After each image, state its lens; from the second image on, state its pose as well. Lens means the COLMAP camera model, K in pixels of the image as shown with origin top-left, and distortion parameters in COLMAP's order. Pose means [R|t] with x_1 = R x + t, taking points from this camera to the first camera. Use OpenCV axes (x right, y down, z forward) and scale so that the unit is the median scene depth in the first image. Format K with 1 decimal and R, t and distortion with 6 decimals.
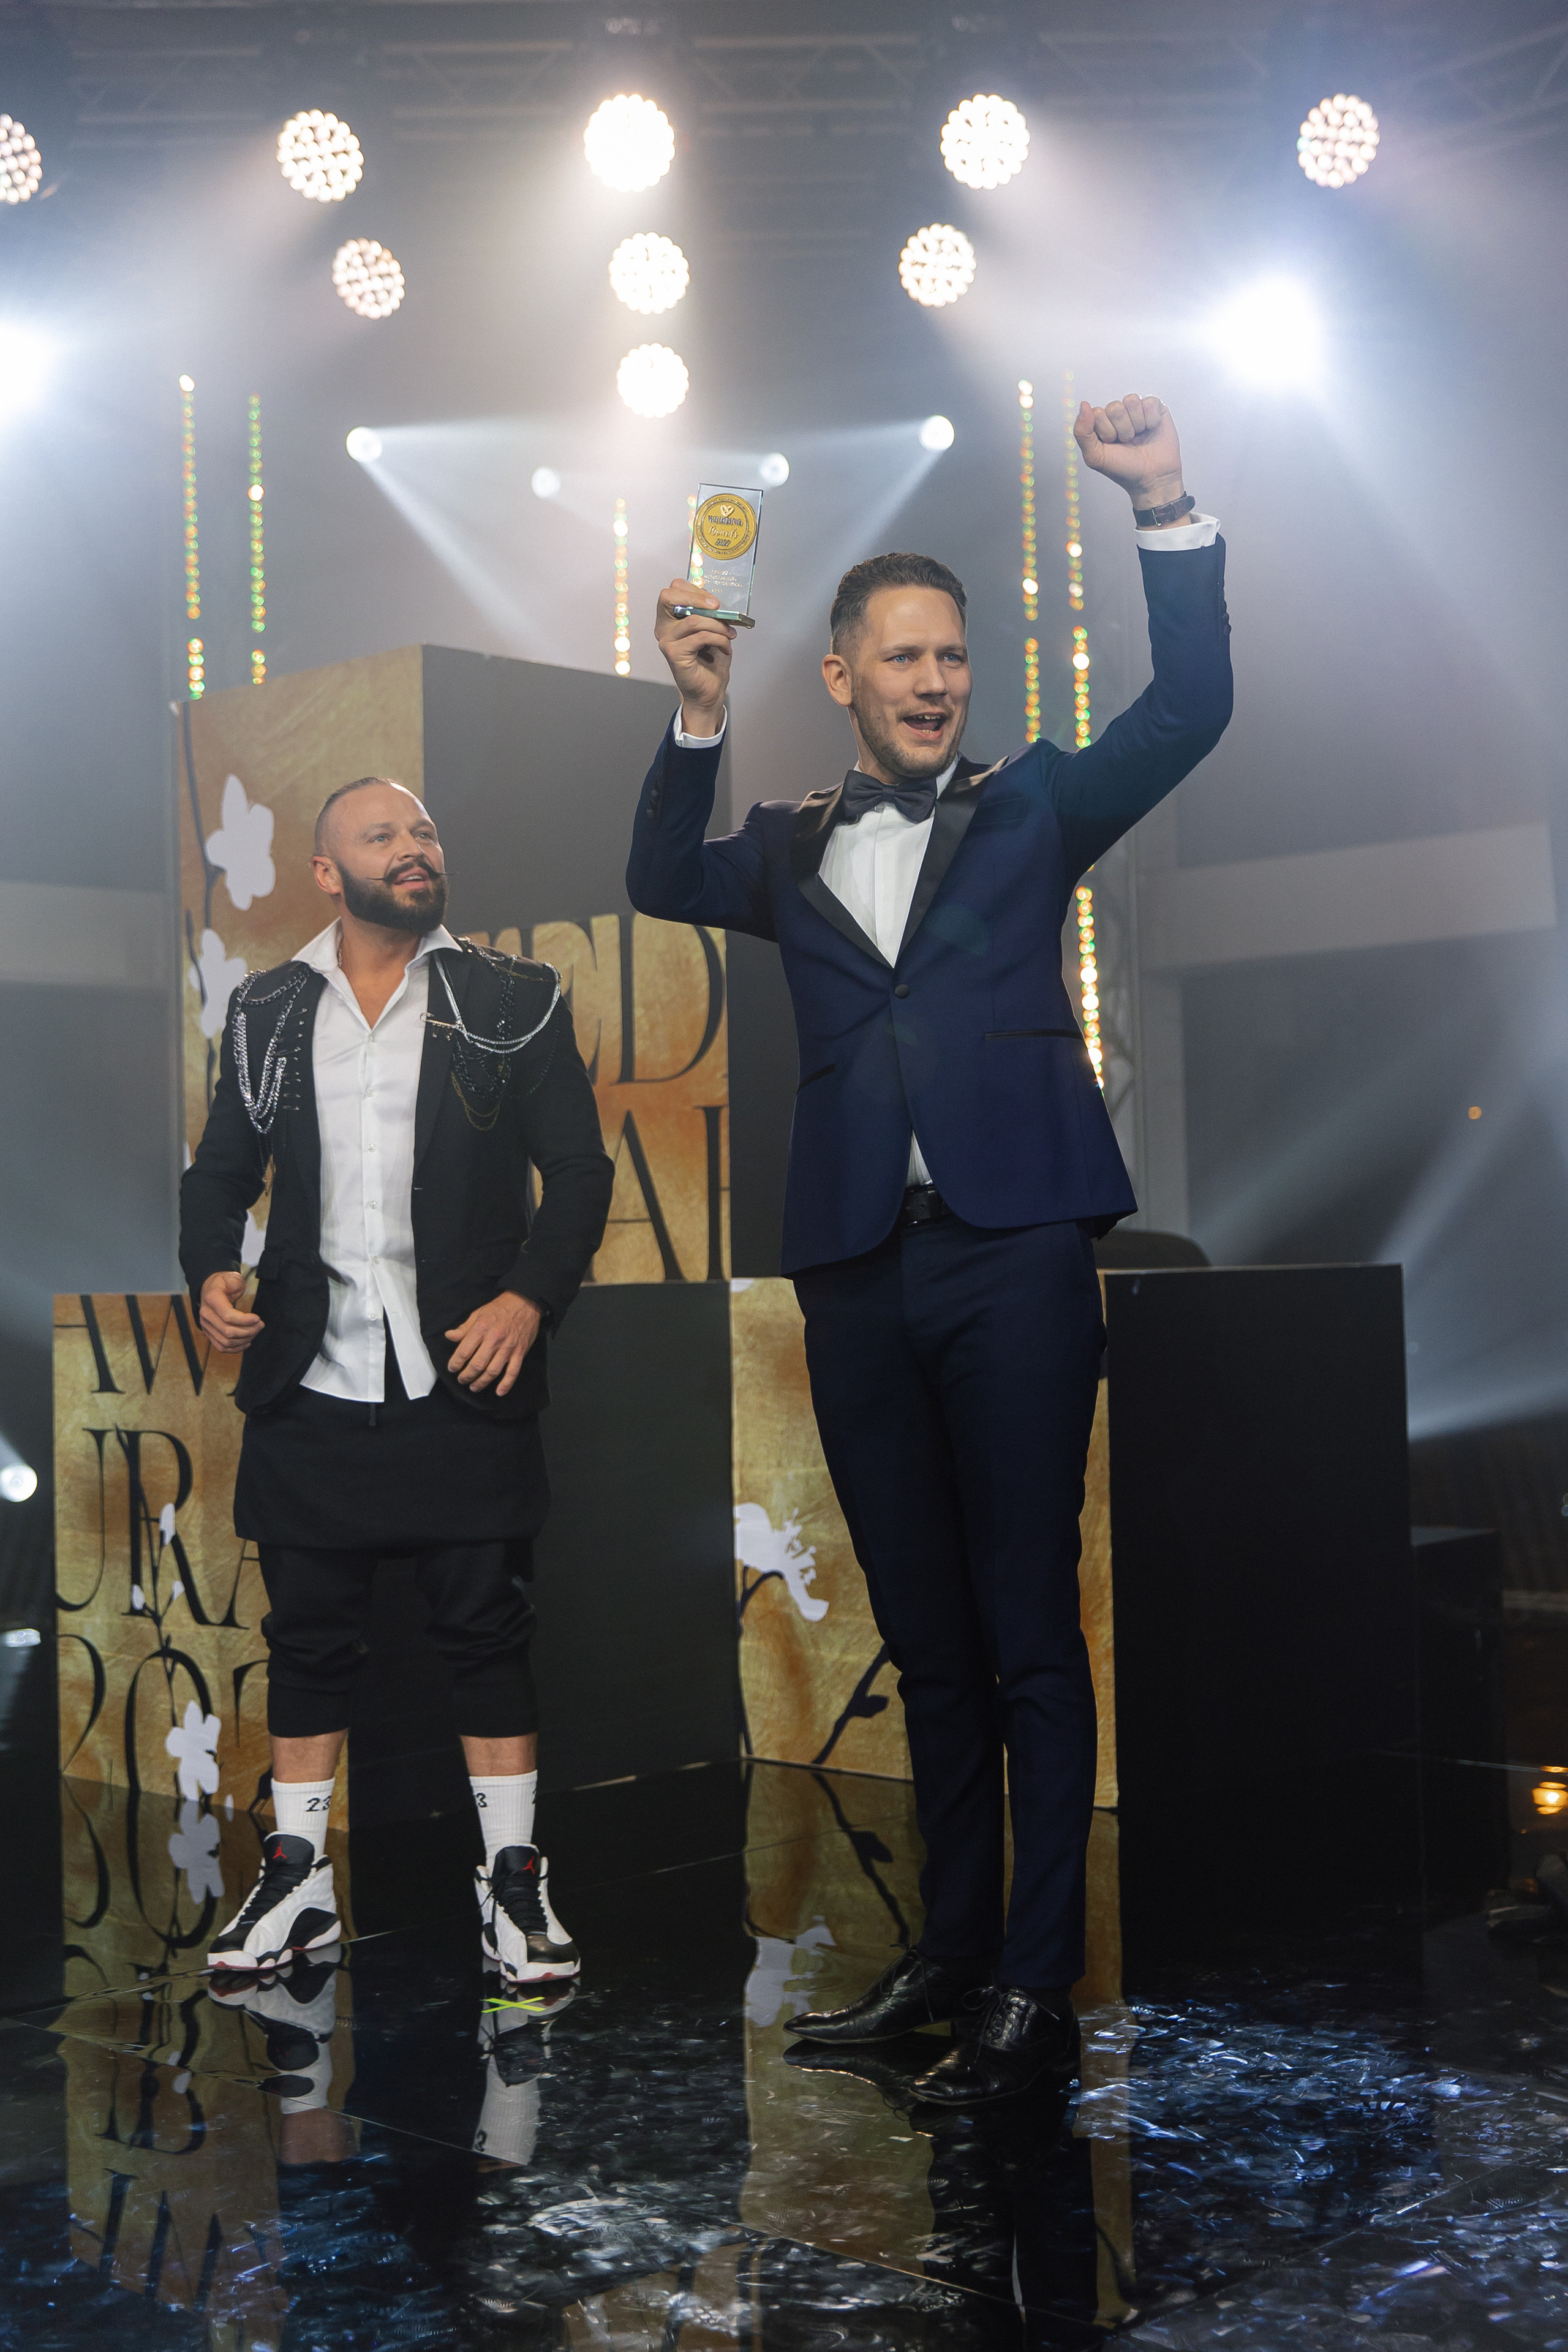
lens RADIAL K [[3062.3, 0, 832.0], [0, 3062.3, 1183.1], [0, 0, 1]] dist [-0.007593, 0.008313]
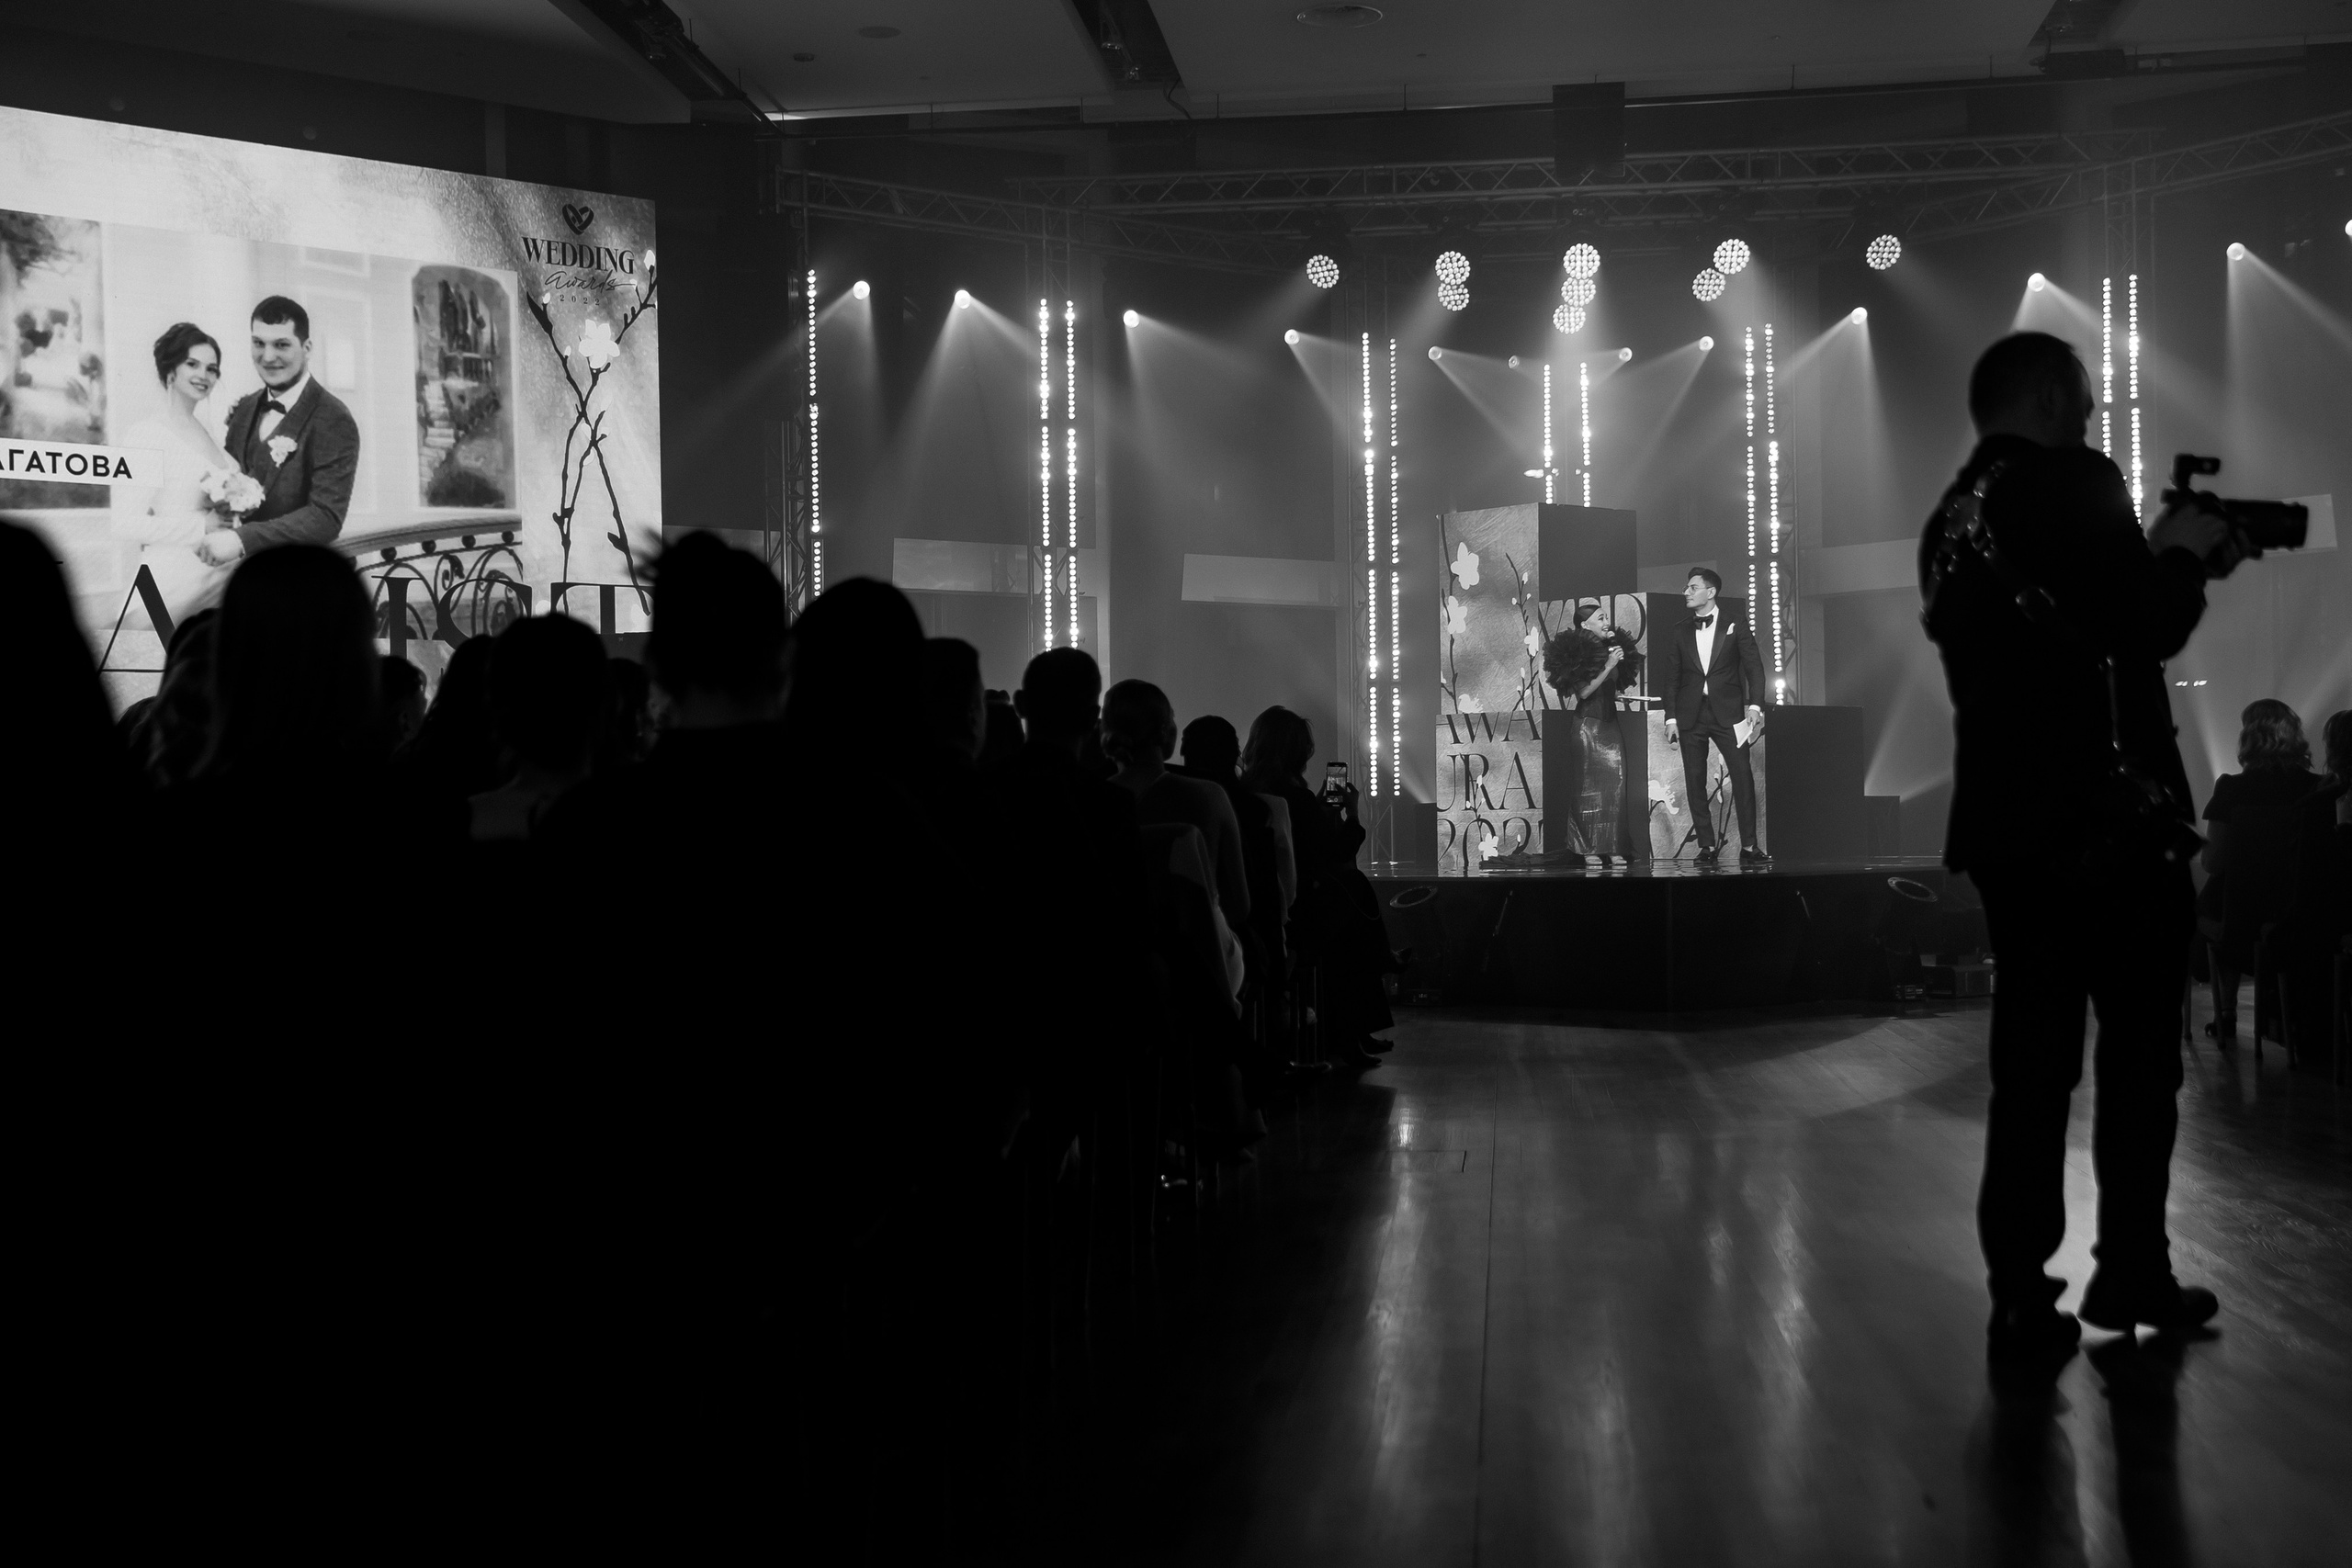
lens RADIAL K [[3062.0, 0, 1176.0], [0, 3062.0, 784.0], [0, 0, 1]] dist [-0.007593, 0.008313]
pose [[0.991988, 0.005313, -0.126221, -0.120222], [-0.004032, 0.999938, 0.010403, 0.078331], [0.126268, -0.009811, 0.991948, -2.291629]]
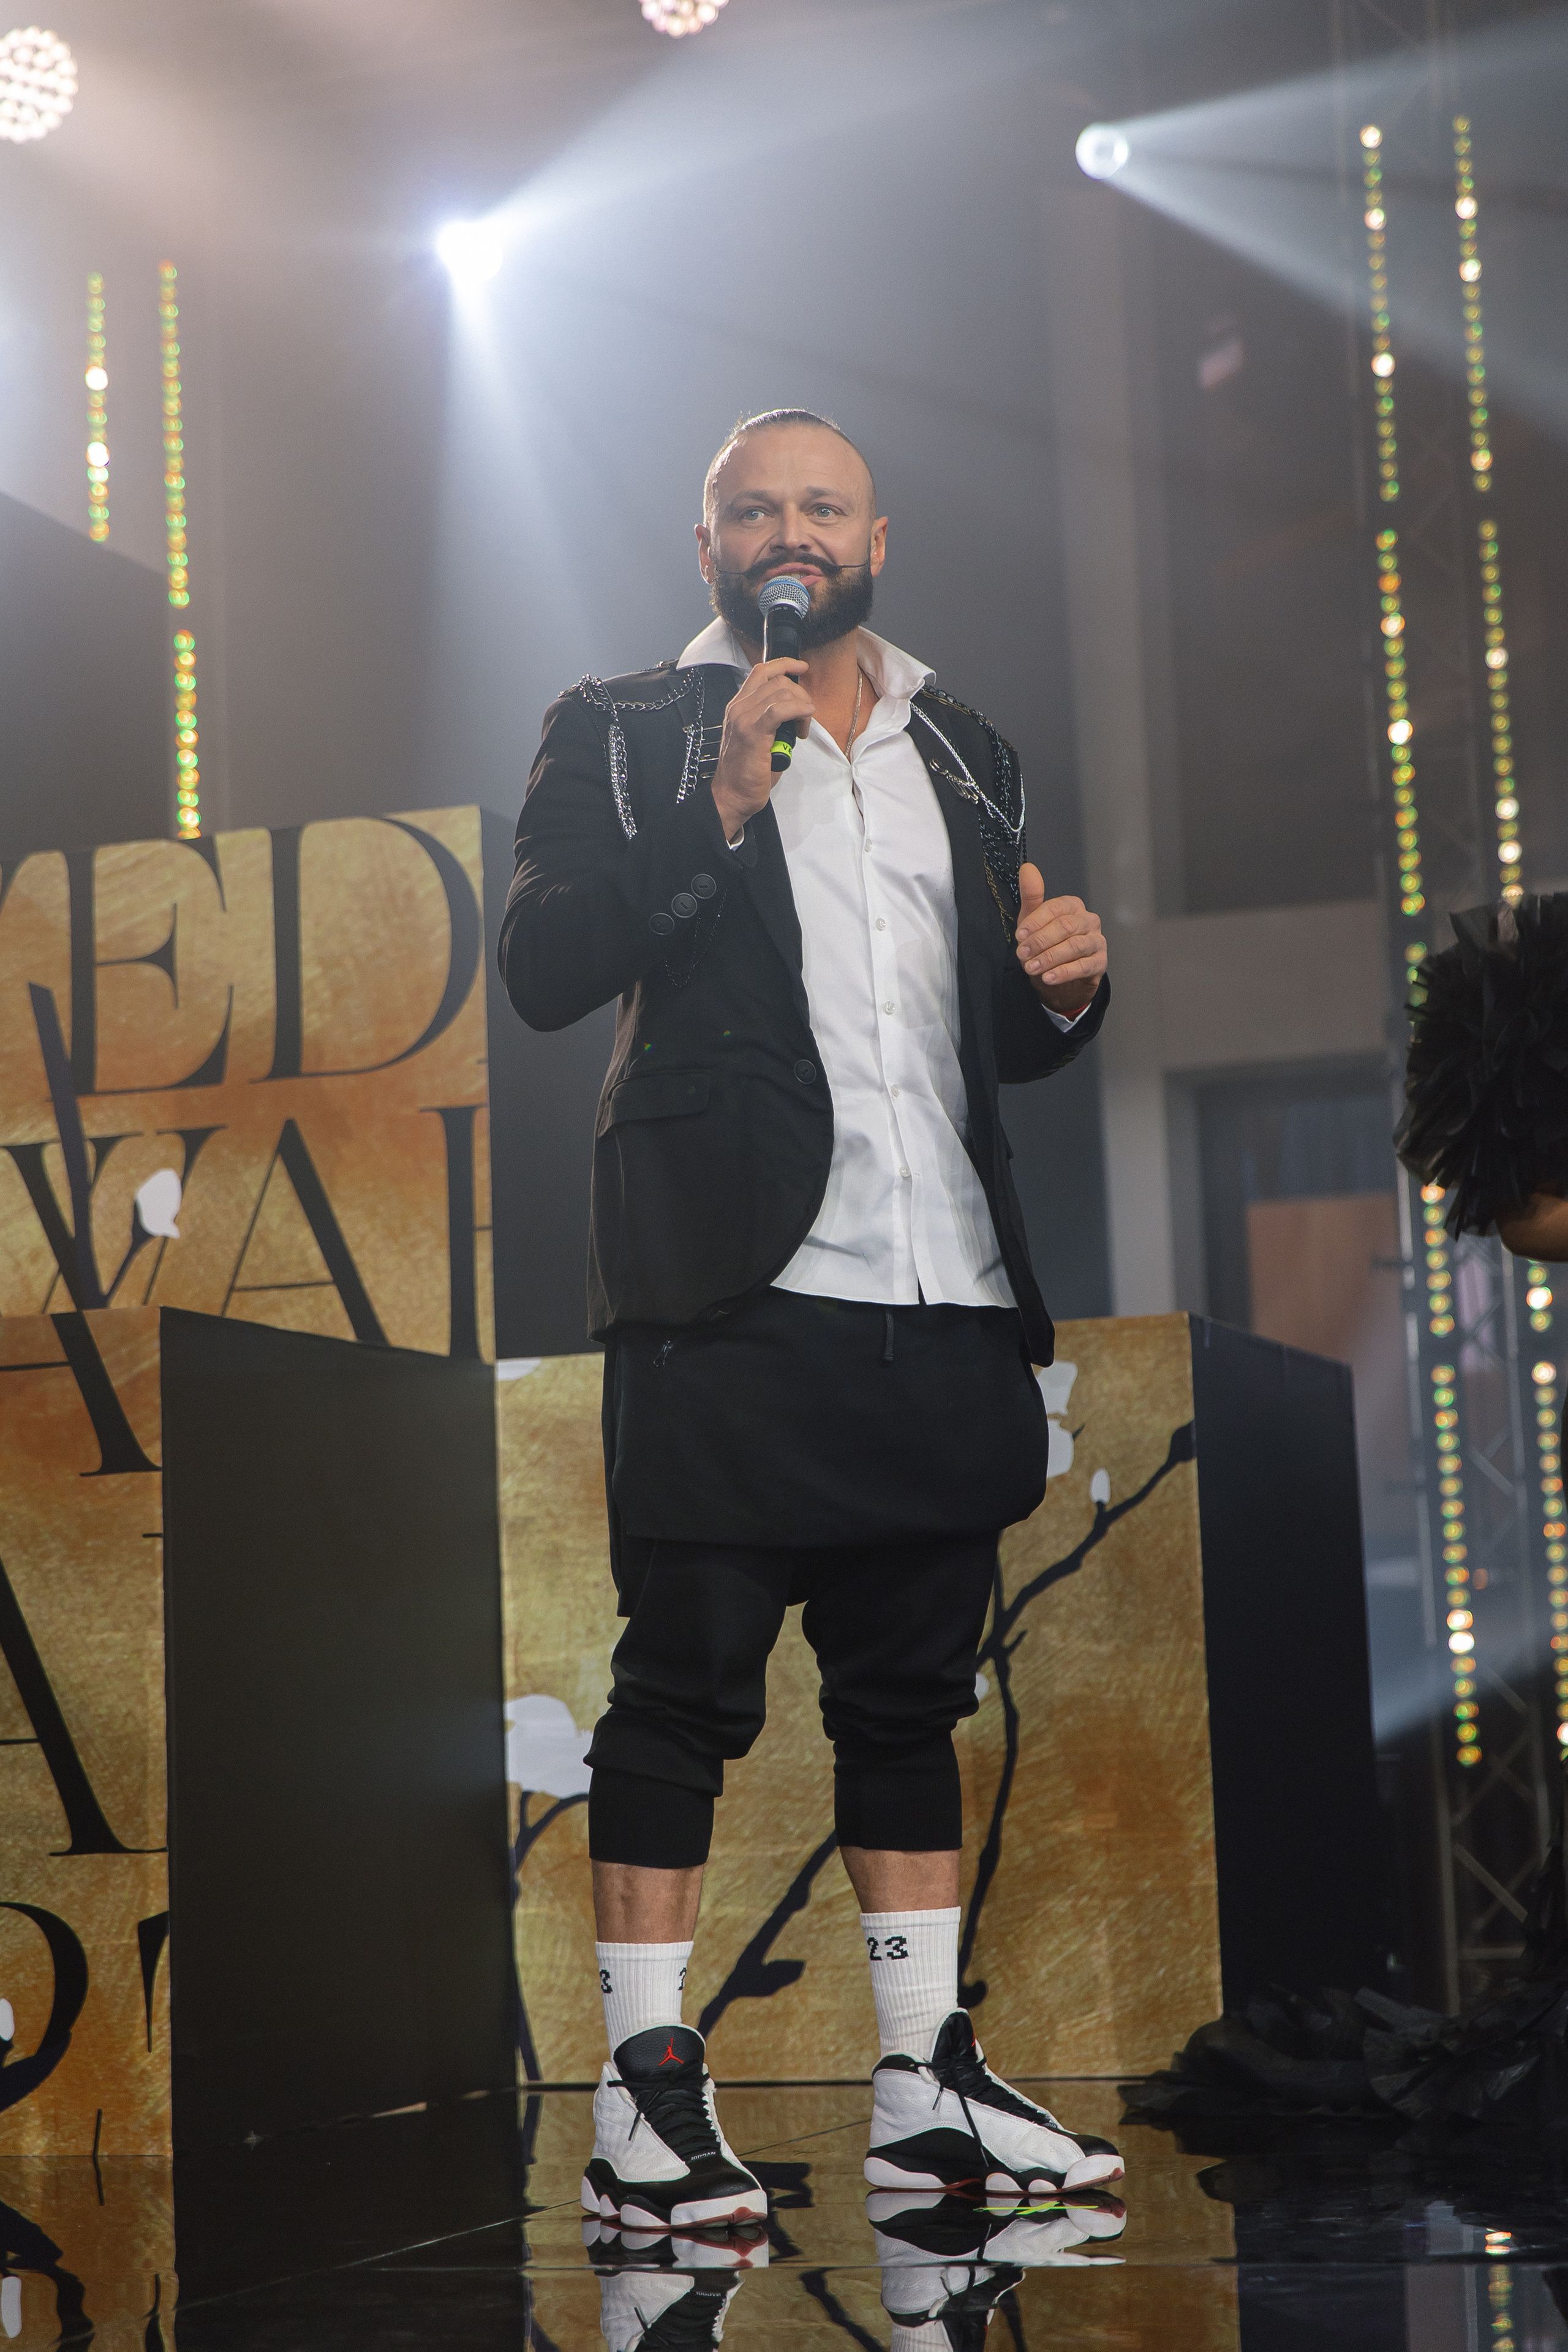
lens RADIAL K [[4631.1, 0, 784.0], [0, 4631.1, 1176.0], [0, 0, 1]] dist [0.002129, -0.132259]
pose [[0.910080, 0.040530, 0.412446, -0.402310], [0.009006, 0.993037, -0.117455, 0.112649], [-0.414335, 0.110608, 0.903378, 0.057593]]
